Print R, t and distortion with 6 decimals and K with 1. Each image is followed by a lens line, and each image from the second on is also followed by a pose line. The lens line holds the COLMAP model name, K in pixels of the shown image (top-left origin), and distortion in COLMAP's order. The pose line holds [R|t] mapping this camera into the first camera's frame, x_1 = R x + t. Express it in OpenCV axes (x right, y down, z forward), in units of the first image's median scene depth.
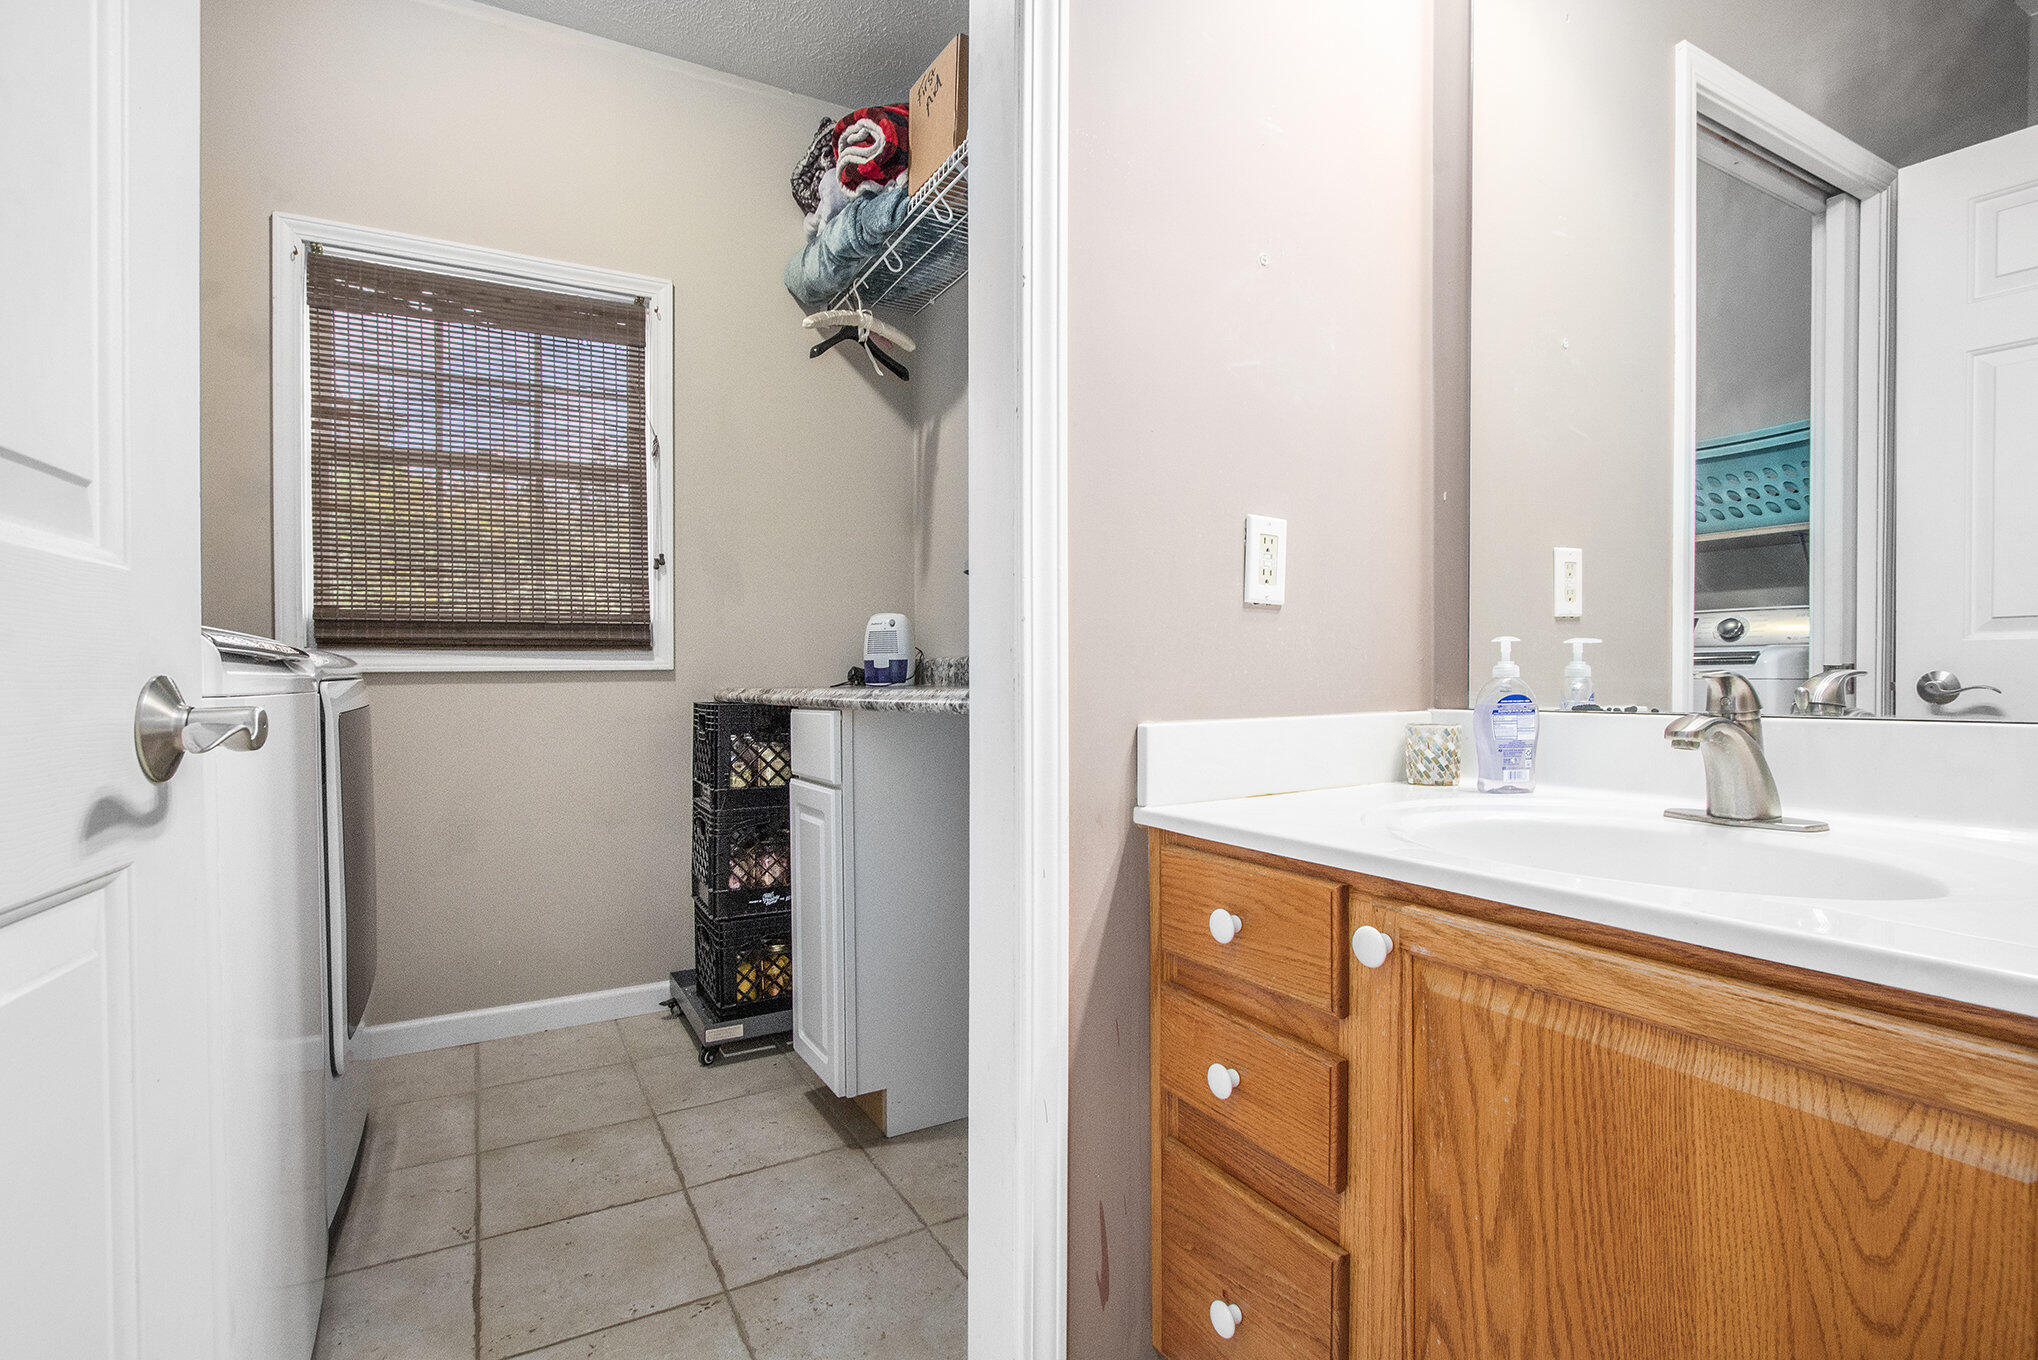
lens RADIAL K [[964.3, 0, 1016.8], [0, 964.3, 677.0], [0, 0, 1]] dist [-0.012133, 0.001364]
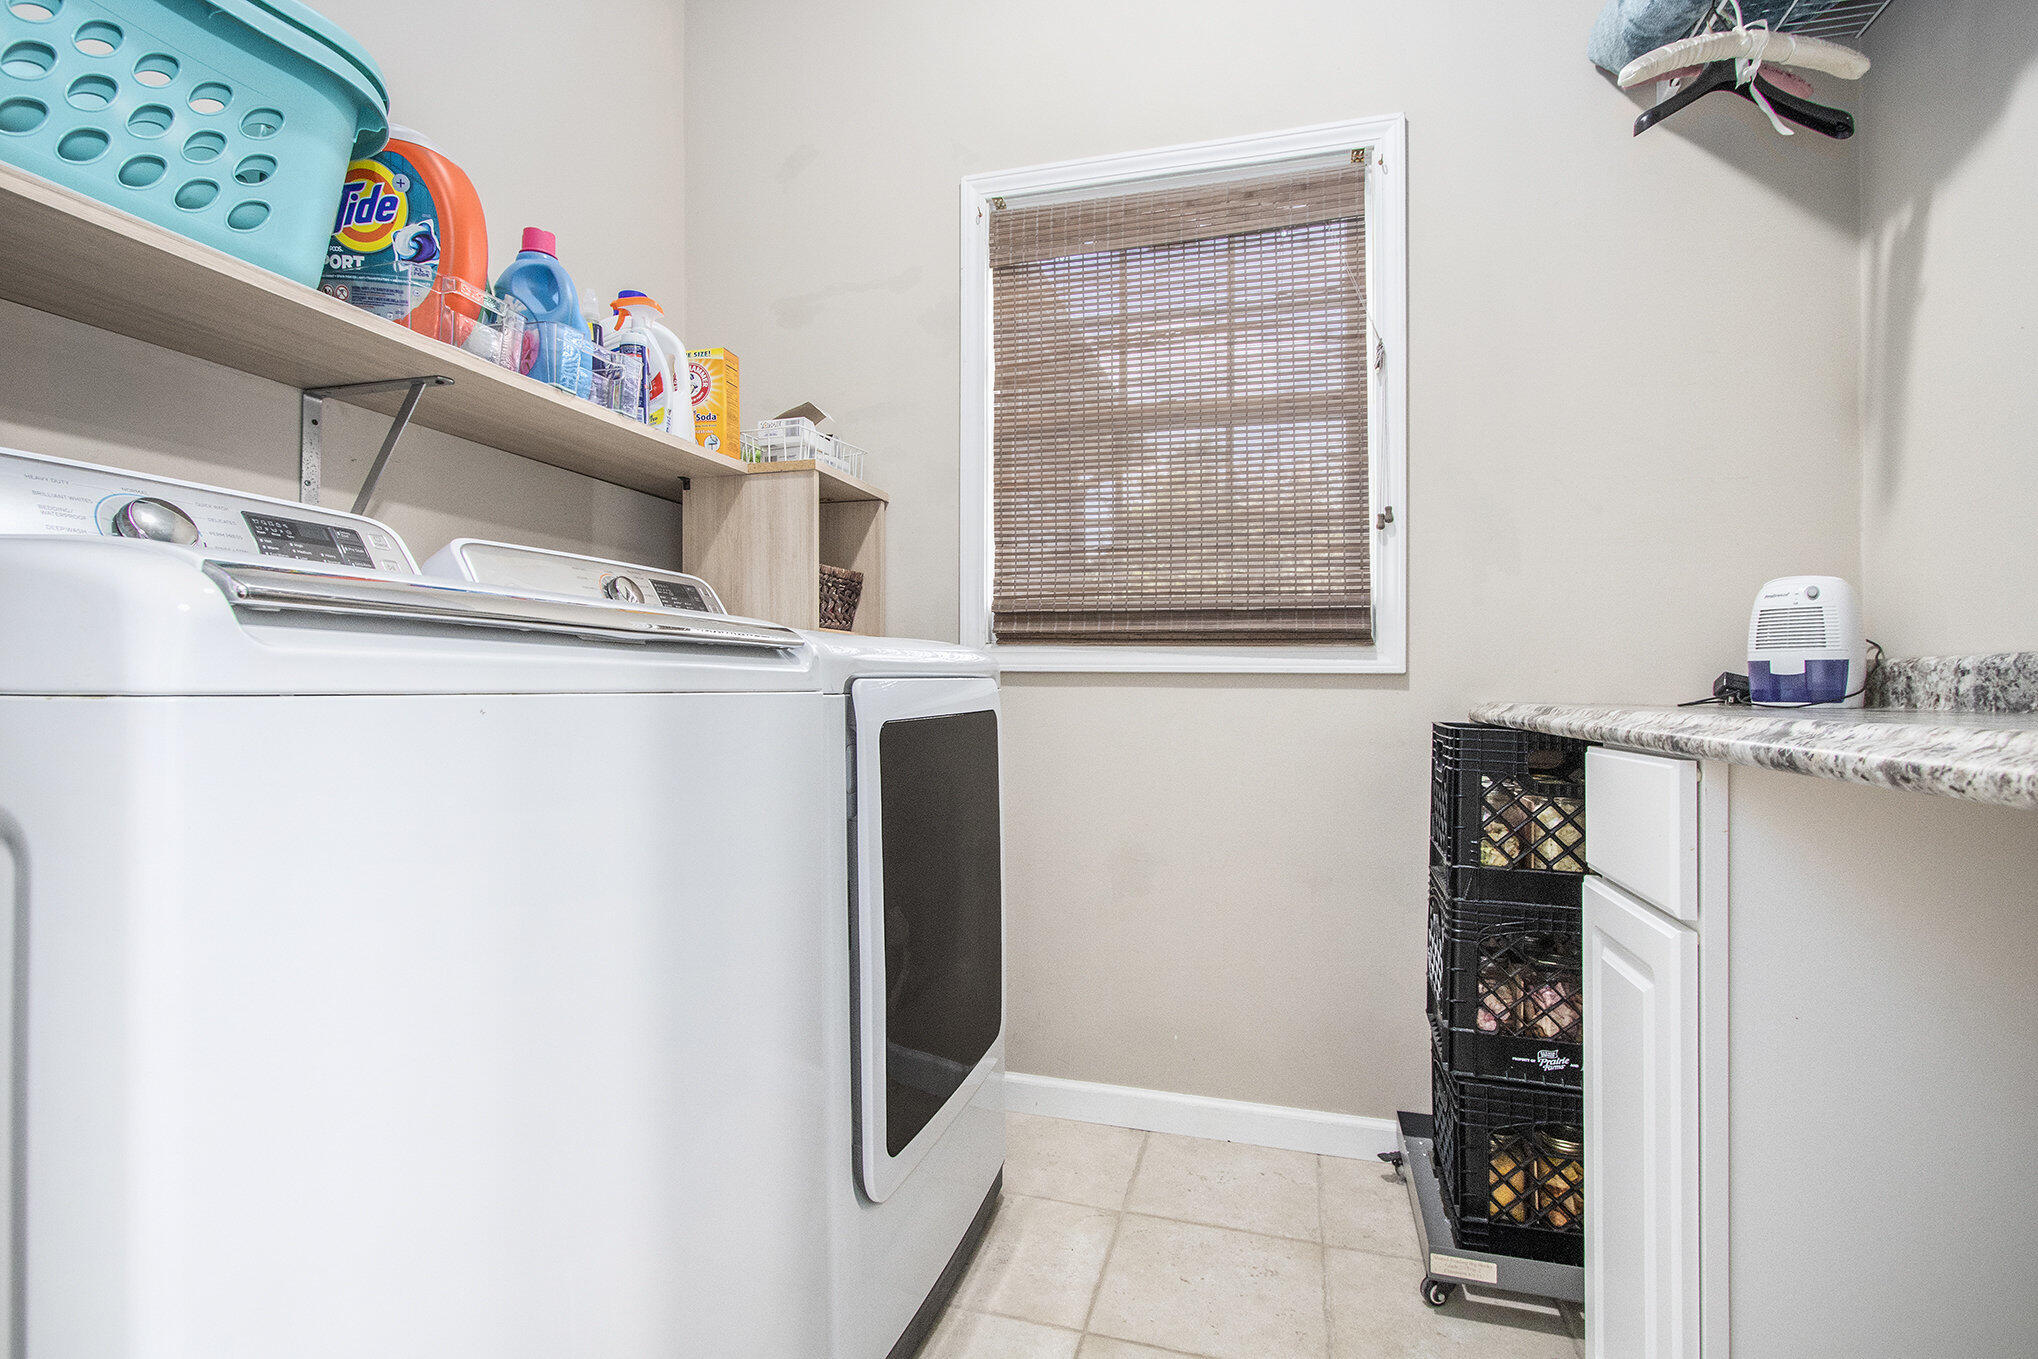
lens RADIAL K [[964.3, 0, 997.0], [0, 964.3, 654.2], [0, 0, 1]] dist [-0.012133, 0.001364]
pose [[0.686237, -0.003022, -0.727371, -0.060723], [-0.020832, 0.999500, -0.023807, 0.001449], [0.727079, 0.031490, 0.685831, 0.339376]]
